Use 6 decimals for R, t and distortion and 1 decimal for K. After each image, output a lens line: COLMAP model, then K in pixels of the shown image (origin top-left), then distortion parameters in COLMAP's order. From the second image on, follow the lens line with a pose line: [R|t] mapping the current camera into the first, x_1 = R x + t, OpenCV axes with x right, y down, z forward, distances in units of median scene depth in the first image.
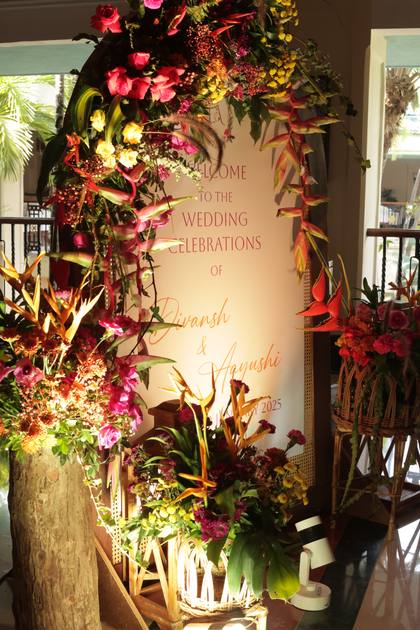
lens RADIAL K [[919.1, 0, 210.0], [0, 919.1, 315.0], [0, 0, 1]] dist [-0.077938, -0.108198]
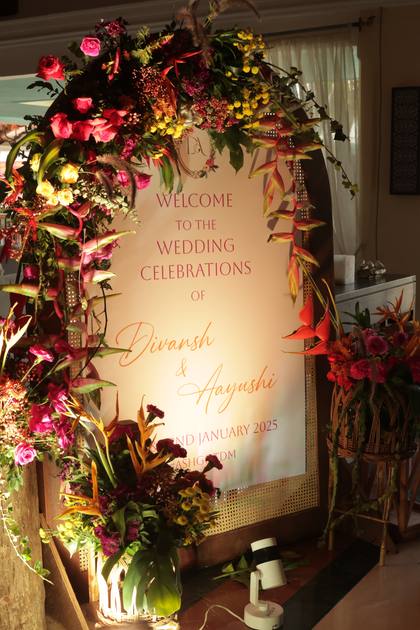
lens RADIAL K [[919.1, 0, 210.0], [0, 919.1, 315.0], [0, 0, 1]] dist [-0.077938, -0.108198]
pose [[0.974497, 0.007600, -0.224270, 0.308051], [-0.008229, 0.999964, -0.001869, -0.029829], [0.224248, 0.003667, 0.974525, -0.014863]]
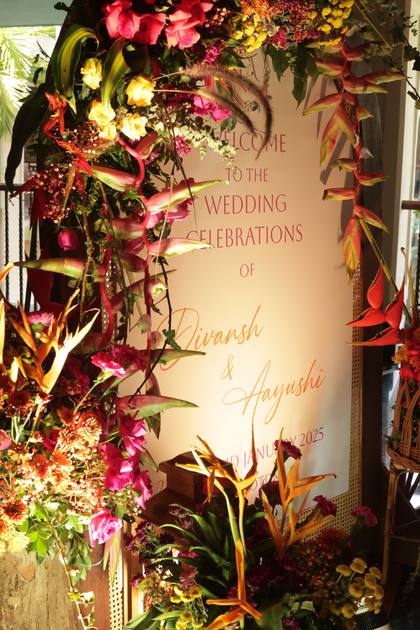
lens RADIAL K [[919.1, 0, 210.0], [0, 919.1, 315.0], [0, 0, 1]] dist [-0.077938, -0.108198]
pose [[0.999943, 0.008850, -0.005909, -0.023425], [-0.008578, 0.998972, 0.044504, -0.054571], [0.006297, -0.044450, 0.998992, 0.270180]]
